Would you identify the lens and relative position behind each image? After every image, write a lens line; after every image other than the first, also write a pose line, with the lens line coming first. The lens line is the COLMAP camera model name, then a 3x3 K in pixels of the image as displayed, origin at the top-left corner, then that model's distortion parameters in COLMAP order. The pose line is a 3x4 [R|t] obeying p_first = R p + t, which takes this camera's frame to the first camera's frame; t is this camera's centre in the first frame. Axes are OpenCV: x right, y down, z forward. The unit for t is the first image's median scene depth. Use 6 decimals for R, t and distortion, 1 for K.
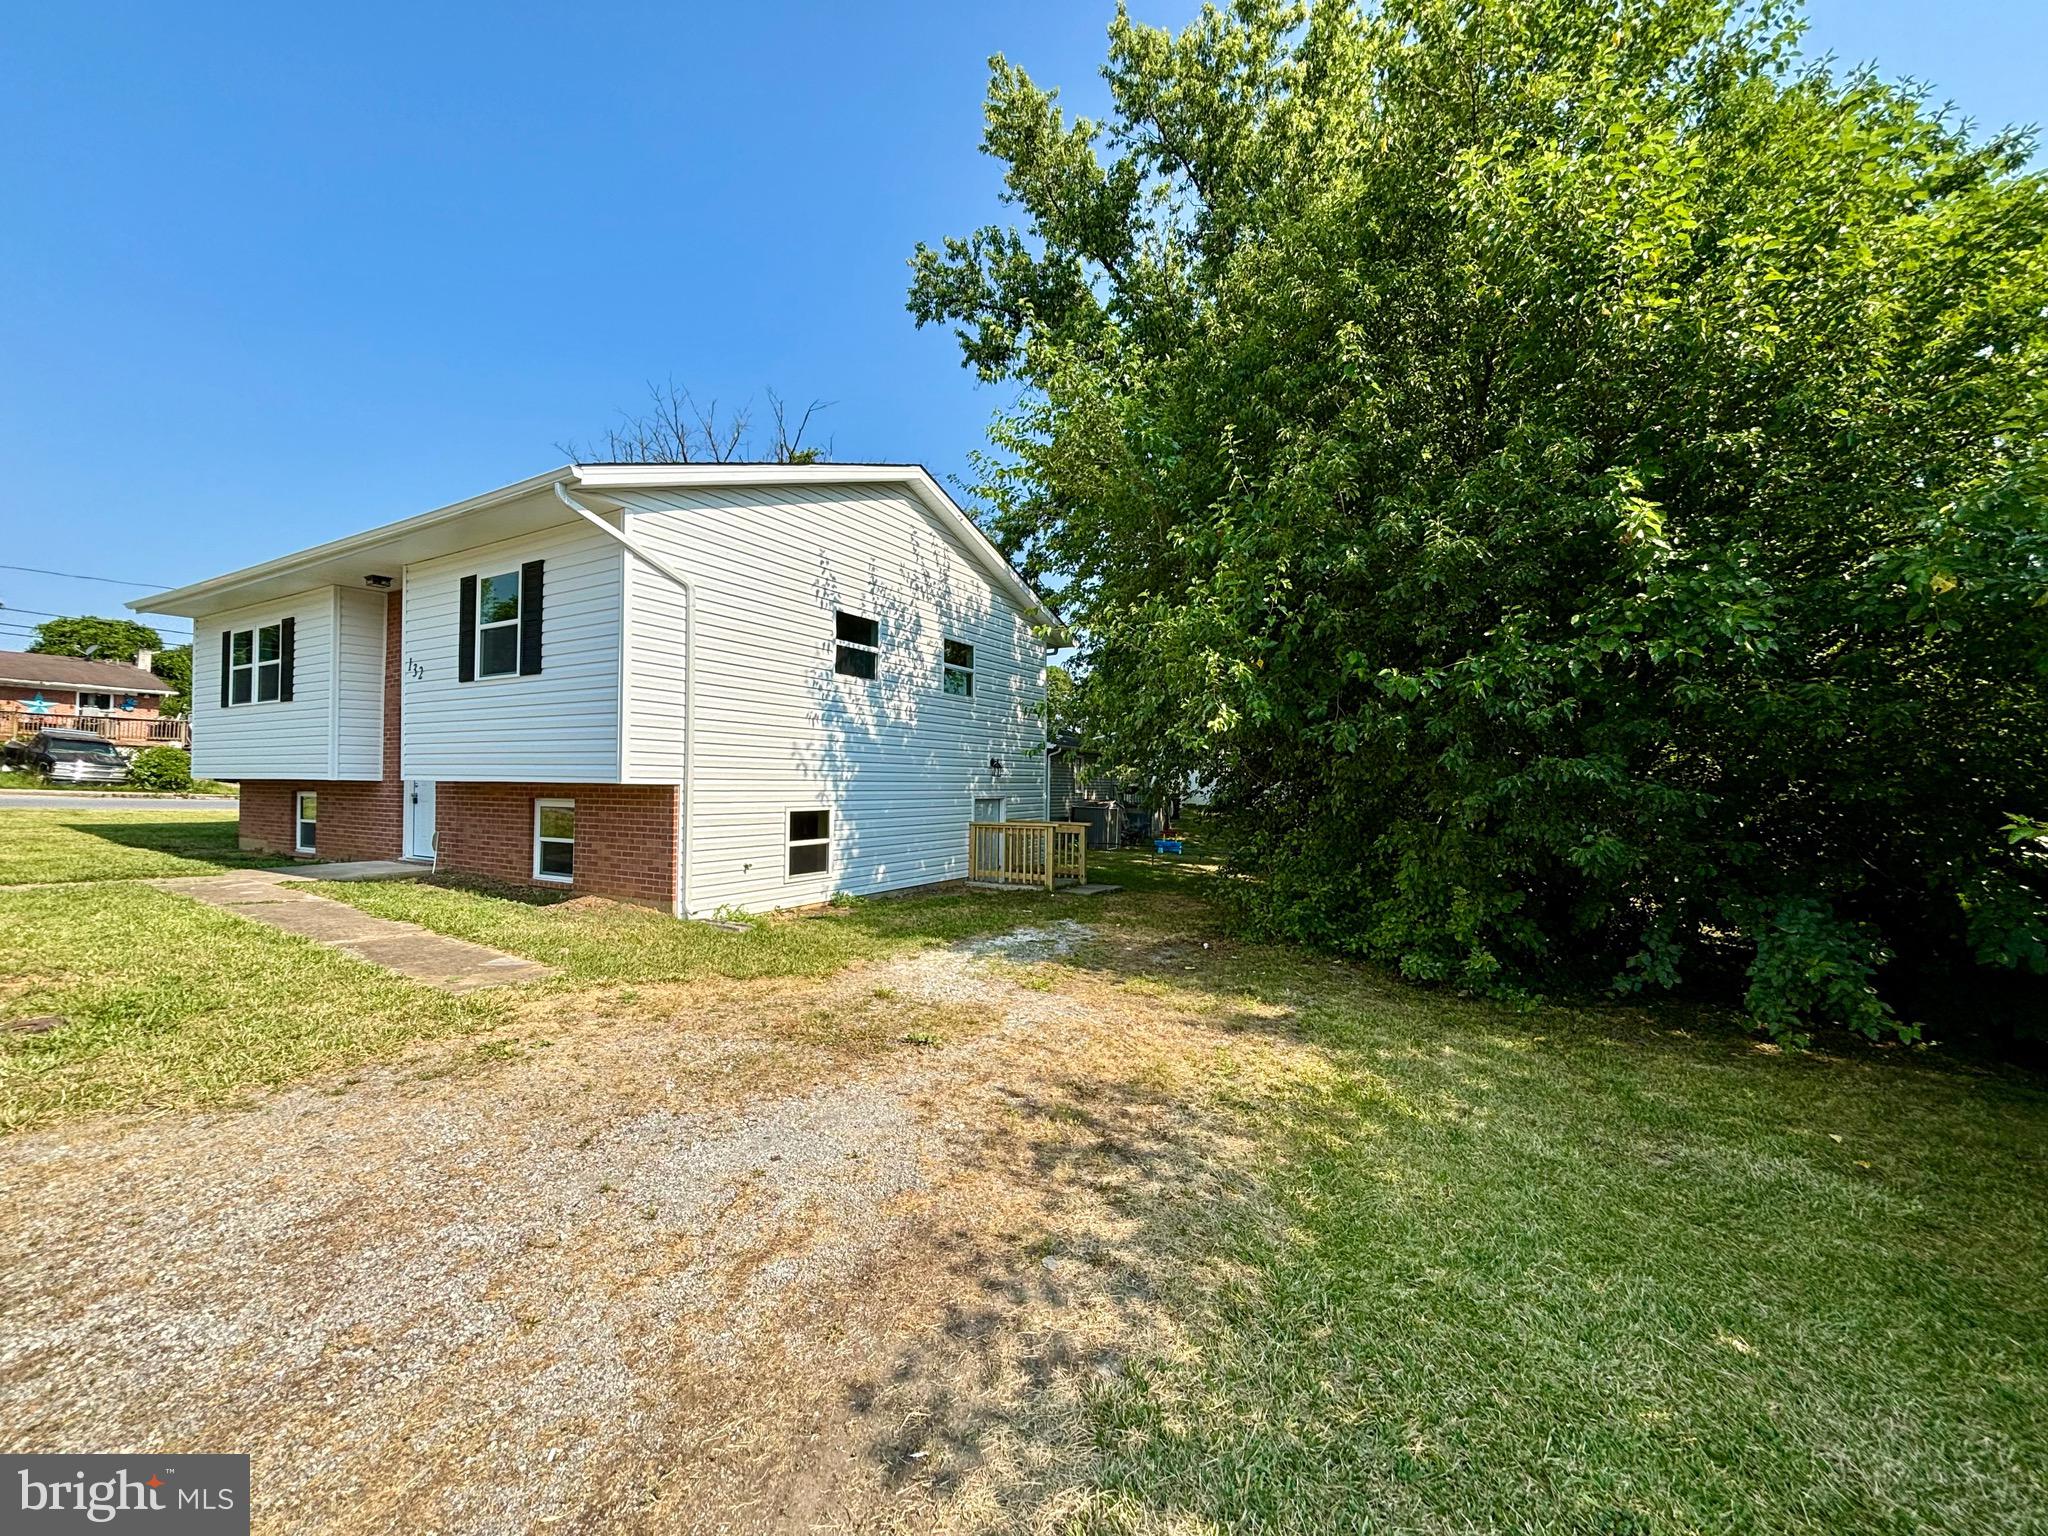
lens RADIAL K [[831.3, 0, 1021.3], [0, 831.3, 773.3], [0, 0, 1]] dist [-0.004463, 0.004413]
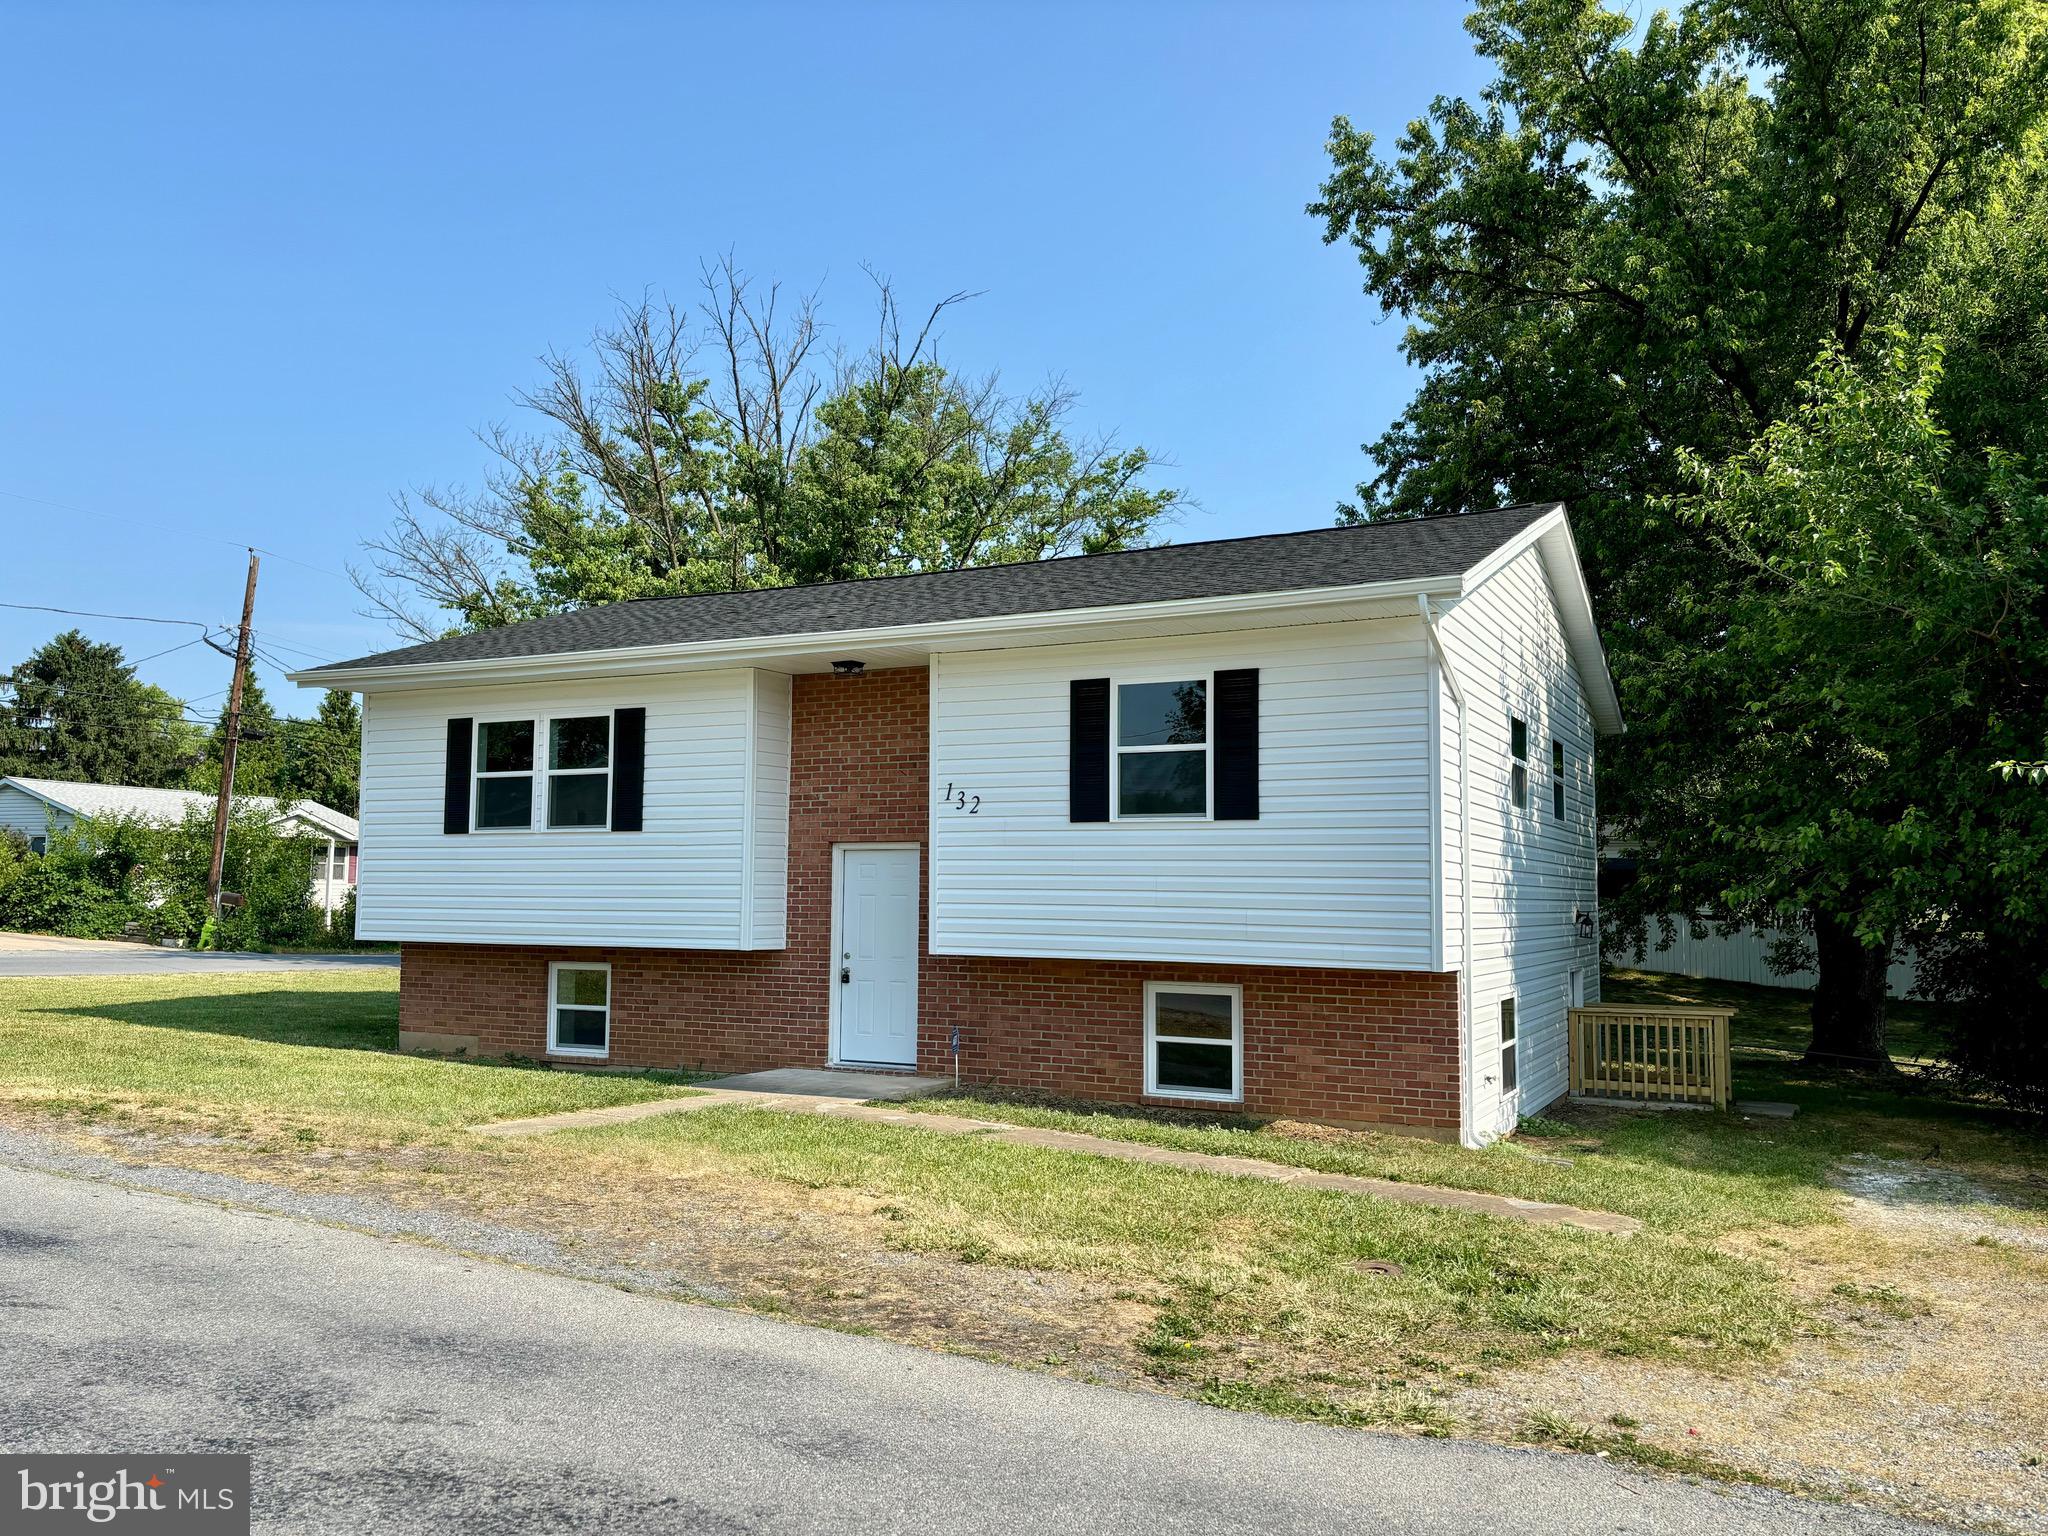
lens RADIAL K [[1543.4, 0, 1024.7], [0, 1543.4, 765.2], [0, 0, 1]] dist [0.075765, 0.001831]
pose [[0.998802, 0.004391, 0.048728, -0.757786], [-0.000877, 0.997410, -0.071922, -0.059954], [-0.048917, 0.071793, 0.996219, -0.341675]]
